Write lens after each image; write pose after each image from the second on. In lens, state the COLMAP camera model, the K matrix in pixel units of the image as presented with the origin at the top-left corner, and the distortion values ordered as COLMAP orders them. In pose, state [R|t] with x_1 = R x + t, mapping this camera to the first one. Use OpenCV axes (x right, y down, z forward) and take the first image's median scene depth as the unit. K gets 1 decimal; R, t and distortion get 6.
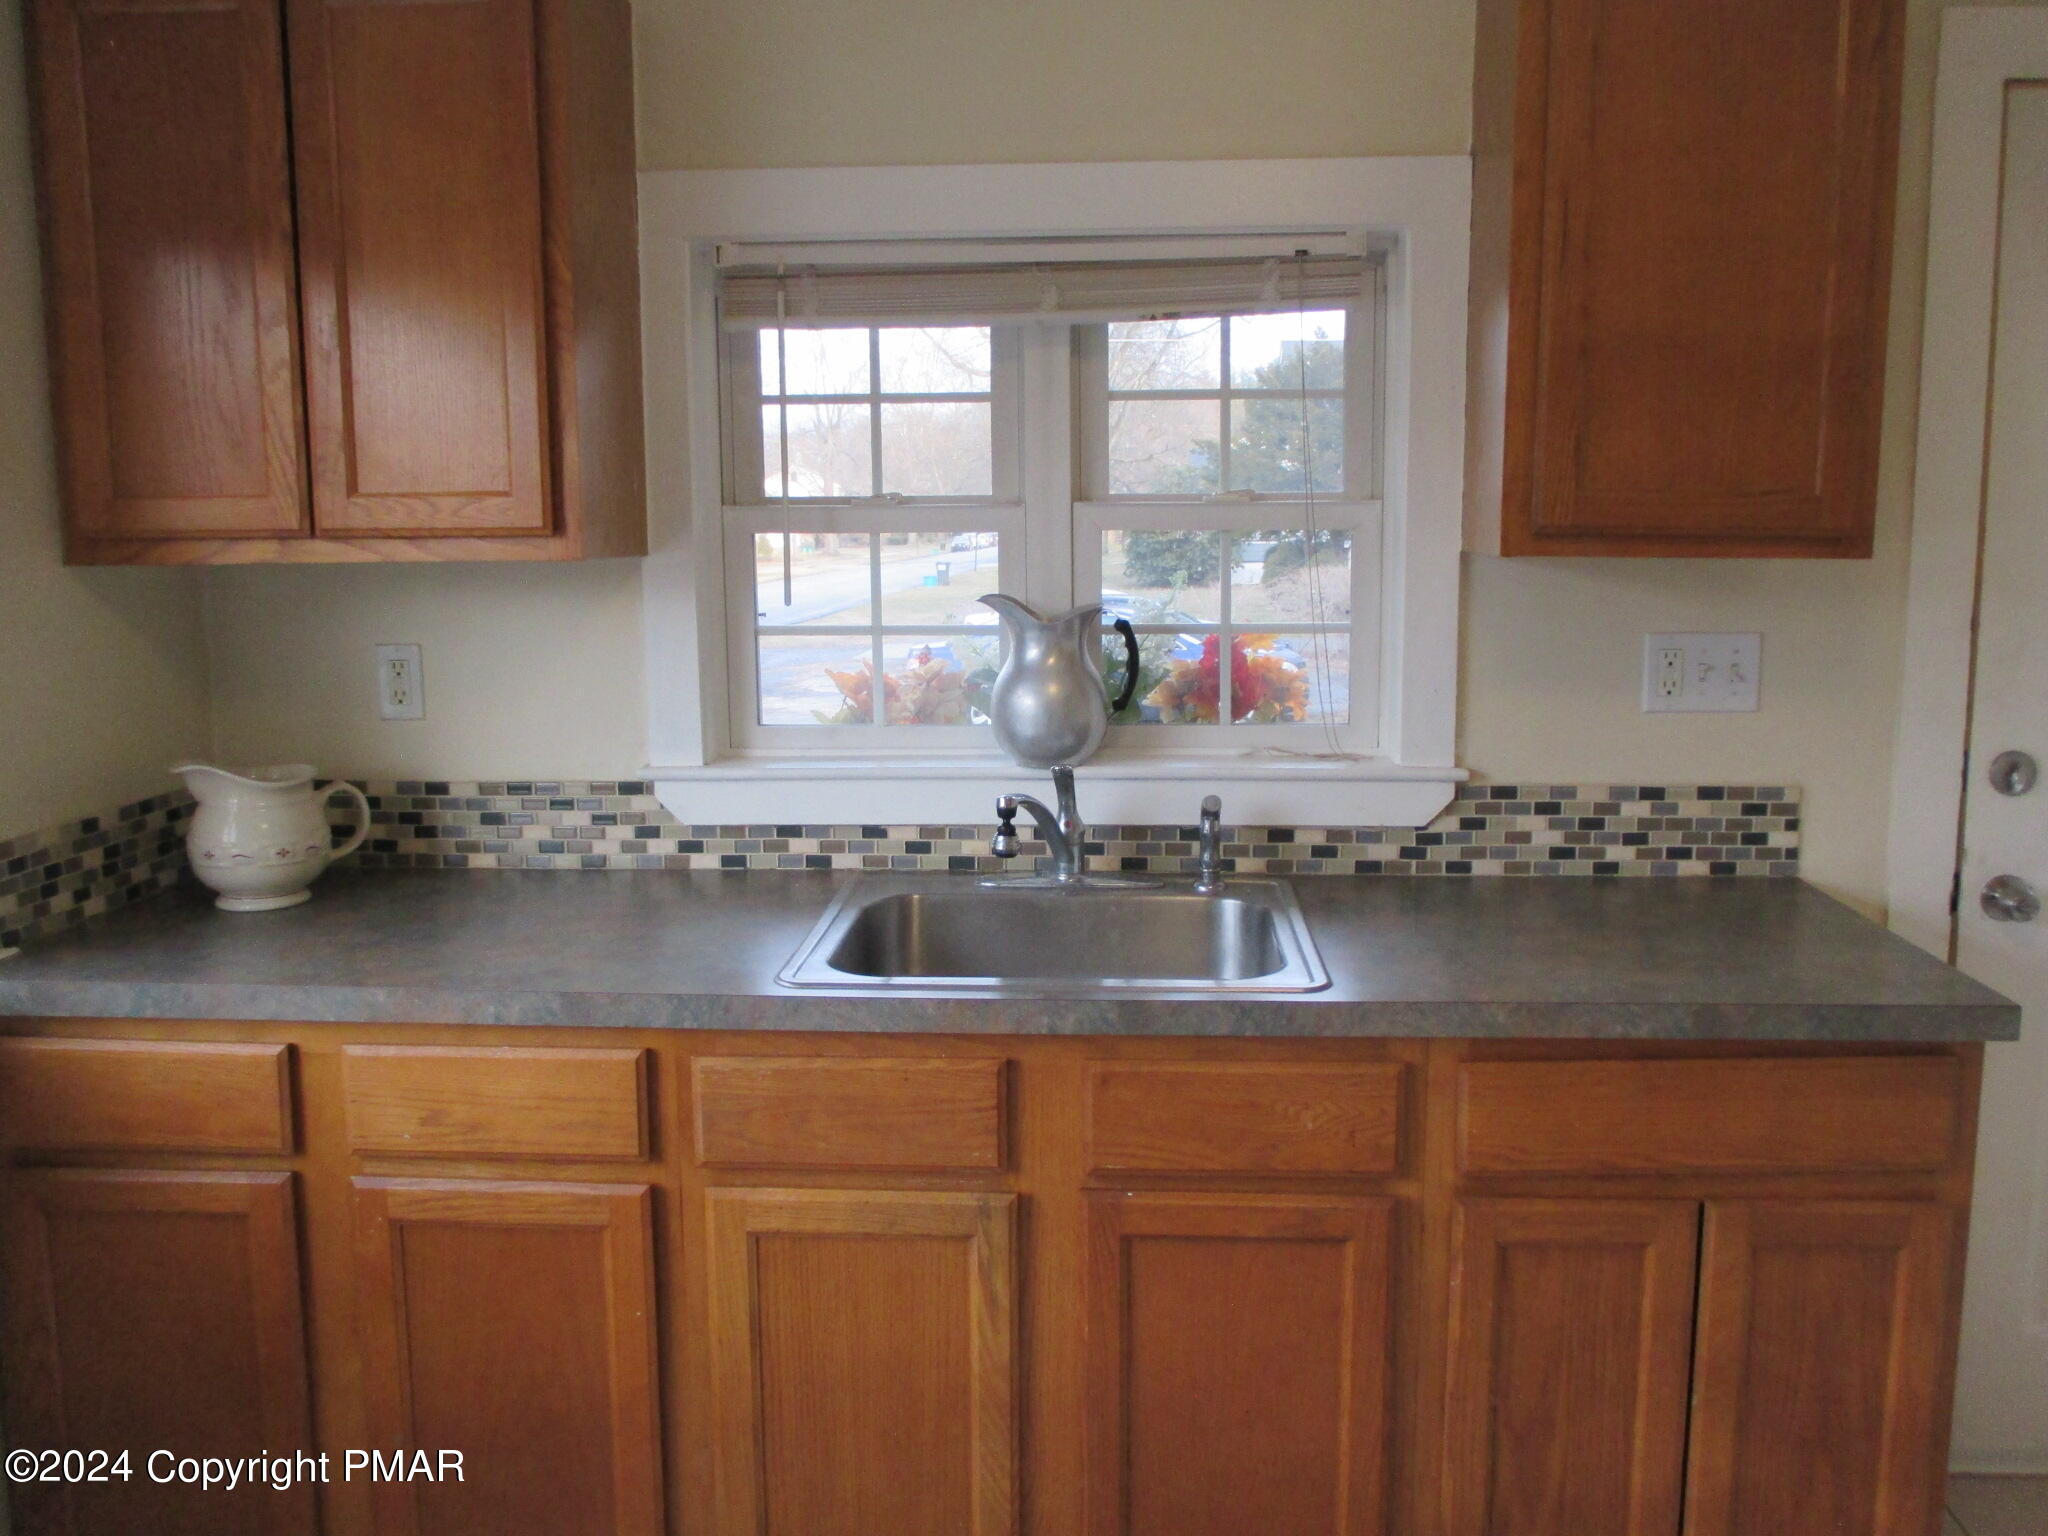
lens RADIAL K [[1705.7, 0, 1046.0], [0, 1705.7, 760.1], [0, 0, 1]] dist [-0.036127, 0.025123]
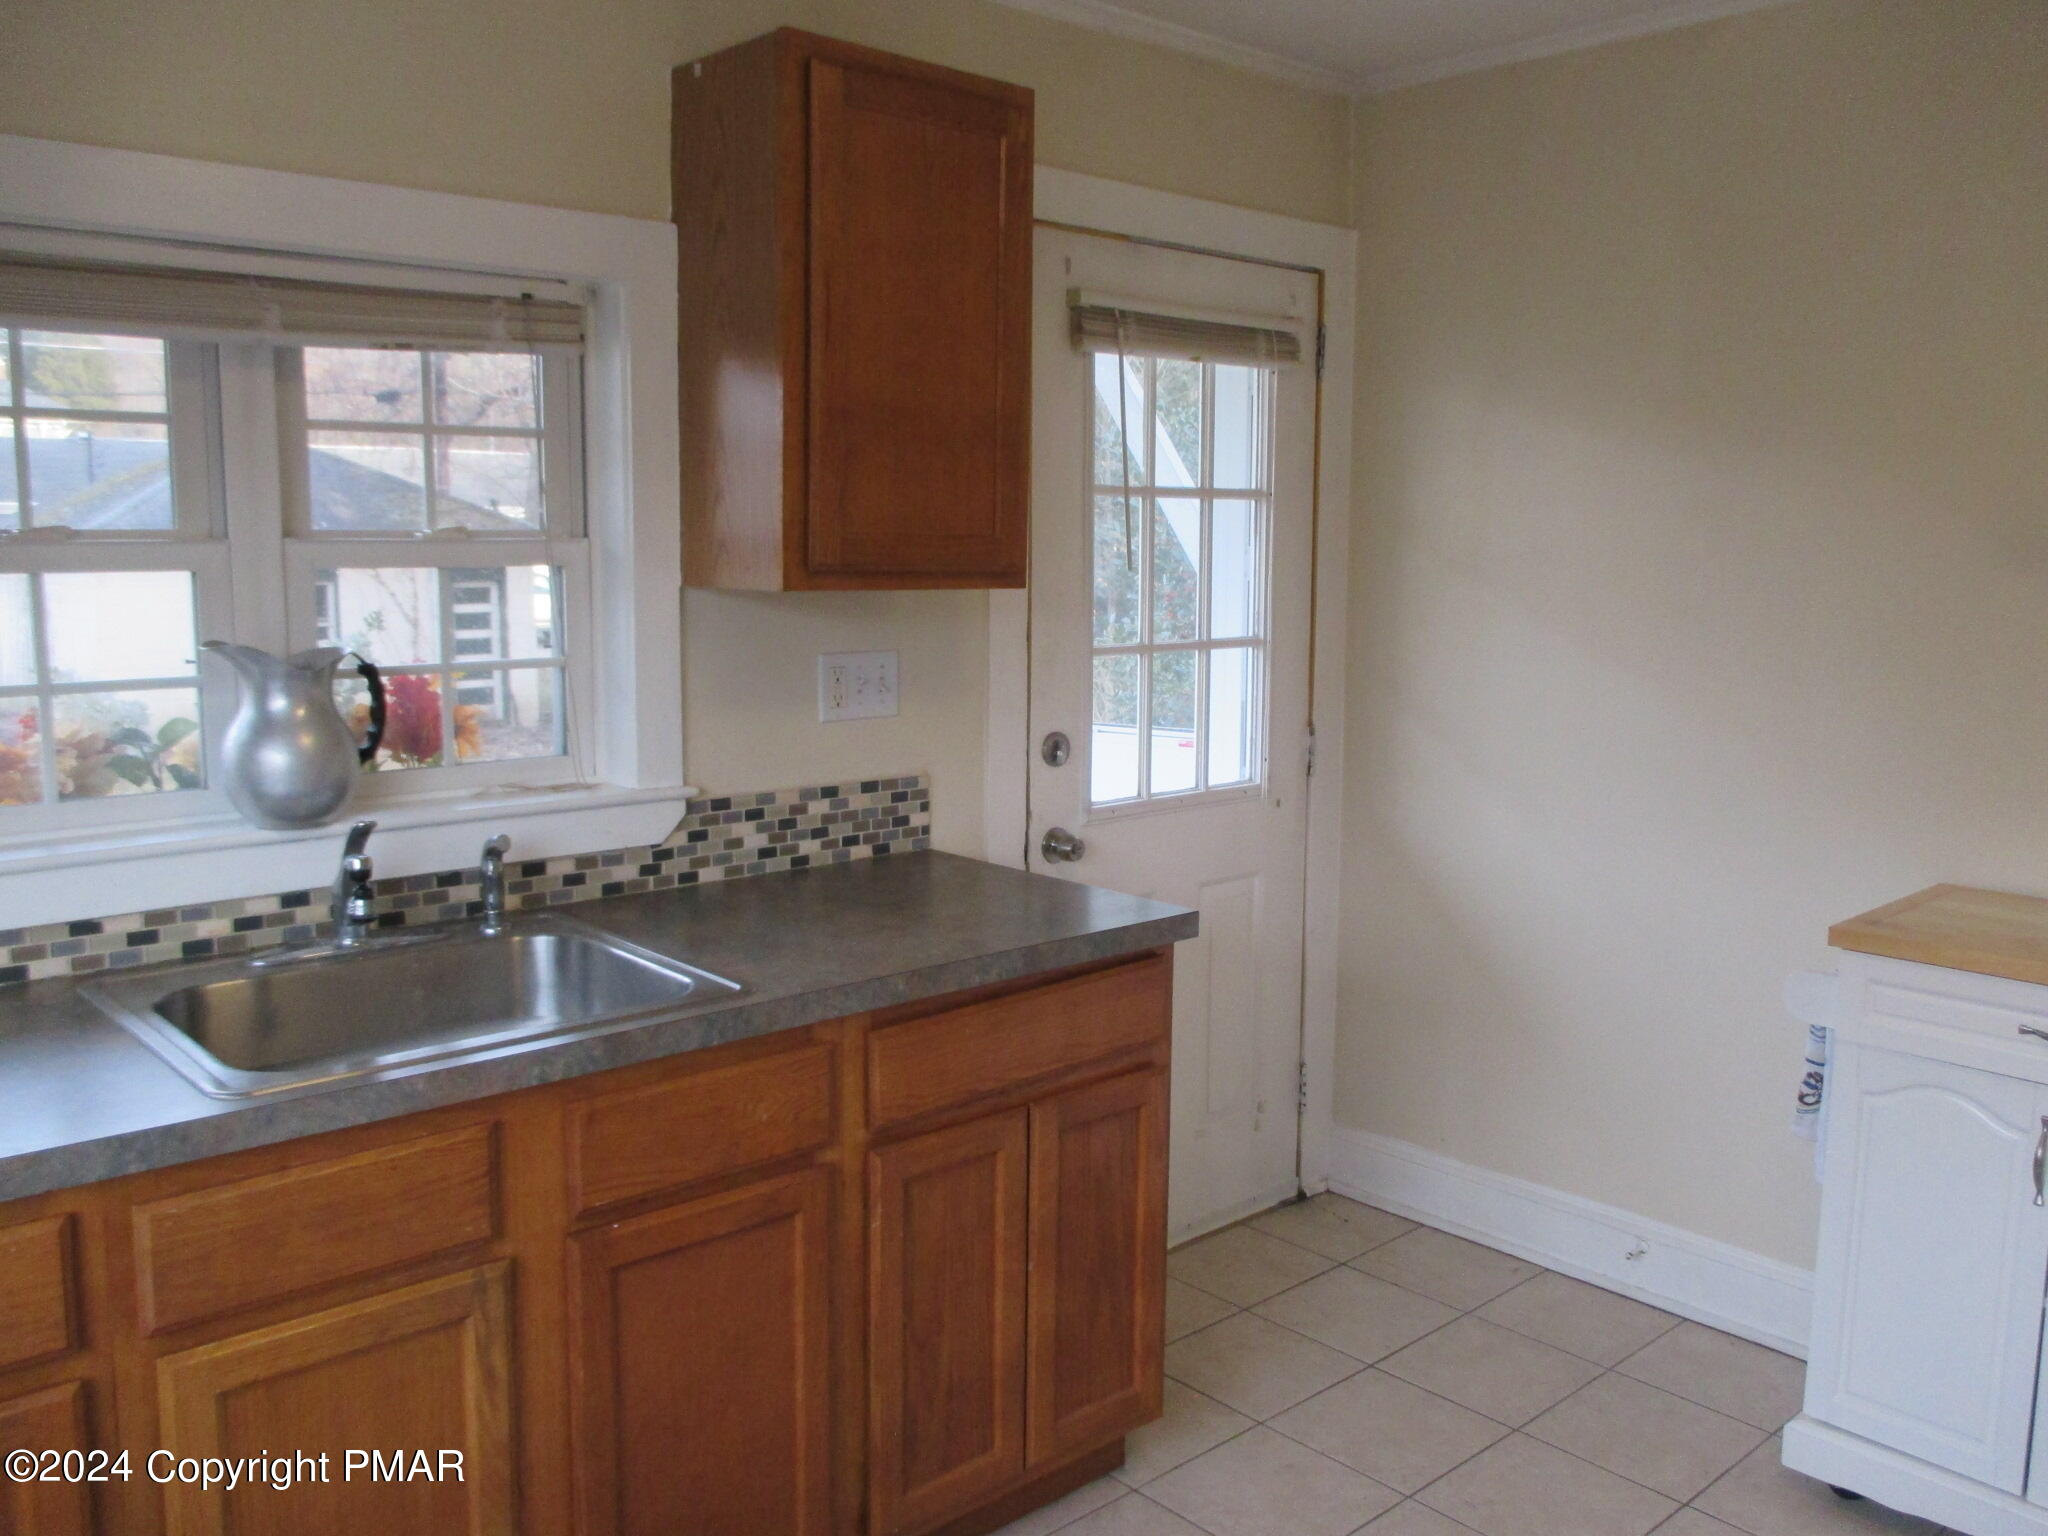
lens RADIAL K [[1705.7, 0, 1034.5], [0, 1705.7, 763.7], [0, 0, 1]] dist [-0.036127, 0.025123]
pose [[0.701695, -0.084232, 0.707481, -0.412997], [0.093318, 0.995298, 0.025944, -0.018942], [-0.706339, 0.047815, 0.706256, 0.086770]]
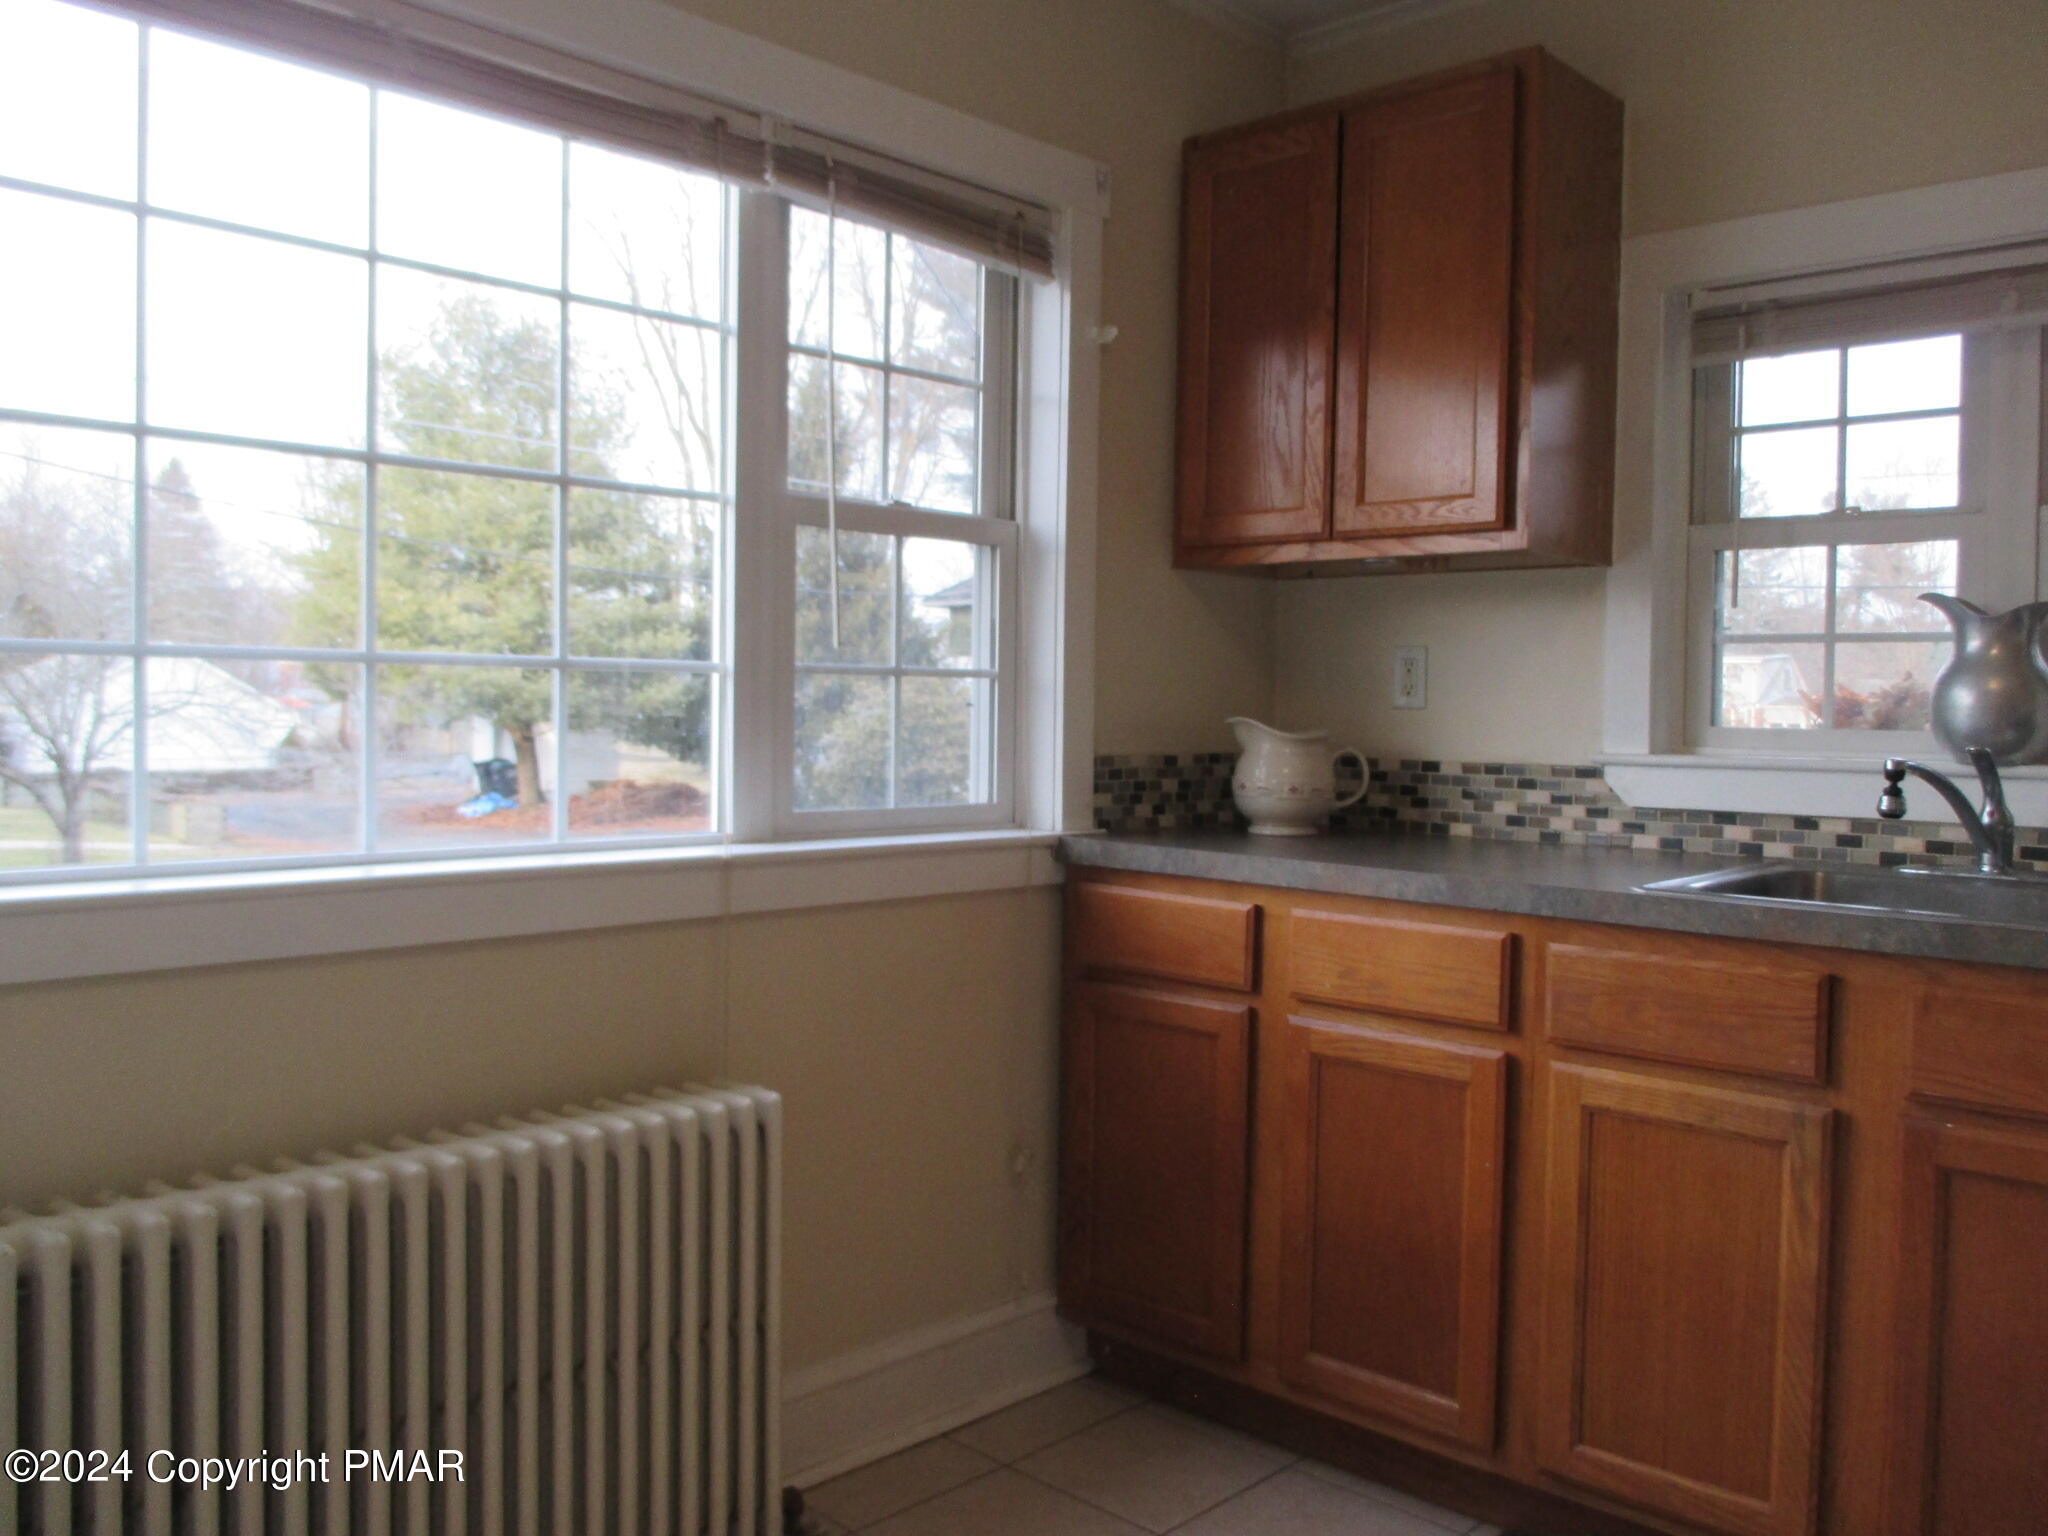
lens RADIAL K [[1705.7, 0, 1042.9], [0, 1705.7, 750.0], [0, 0, 1]] dist [-0.036127, 0.025123]
pose [[0.767395, 0.038255, -0.640032, 0.236328], [-0.117519, 0.989700, -0.081750, 0.159823], [0.630313, 0.137950, 0.763987, -0.109899]]
